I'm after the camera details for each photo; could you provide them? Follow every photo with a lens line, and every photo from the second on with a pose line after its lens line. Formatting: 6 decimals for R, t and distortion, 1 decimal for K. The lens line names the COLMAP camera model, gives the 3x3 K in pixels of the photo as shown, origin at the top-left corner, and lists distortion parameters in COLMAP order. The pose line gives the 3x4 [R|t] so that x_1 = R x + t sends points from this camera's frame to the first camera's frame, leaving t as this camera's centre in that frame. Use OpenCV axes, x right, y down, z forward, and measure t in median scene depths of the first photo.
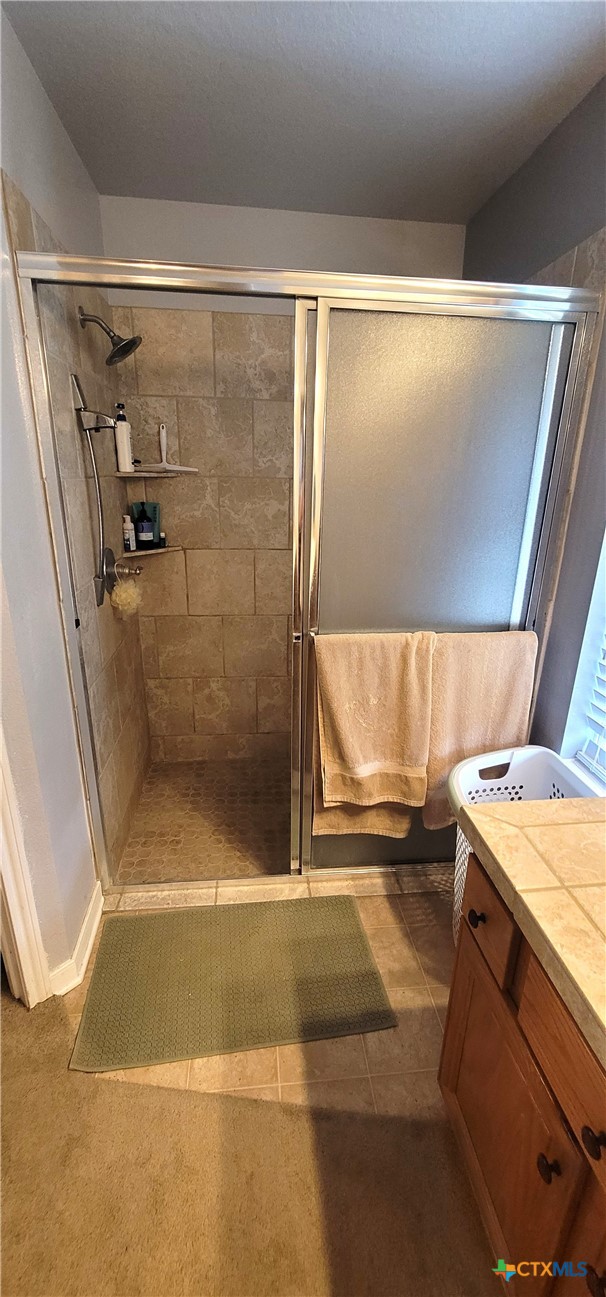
lens RADIAL K [[528.8, 0, 307.9], [0, 528.8, 653.4], [0, 0, 1]] dist [-0.007476, 0.001472]
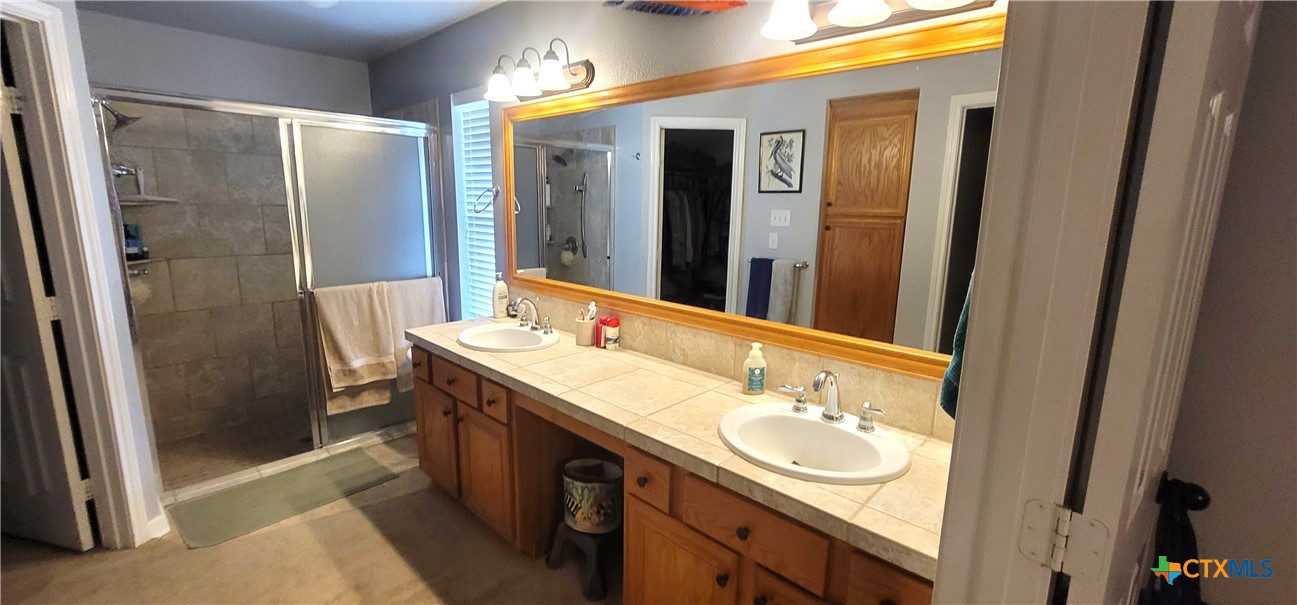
lens RADIAL K [[528.8, 0, 657.1], [0, 528.8, 297.6], [0, 0, 1]] dist [-0.007476, 0.001472]
pose [[0.763590, -0.120687, 0.634322, -0.213931], [0.209273, 0.975607, -0.066300, 0.325526], [-0.610848, 0.183372, 0.770220, -0.994546]]
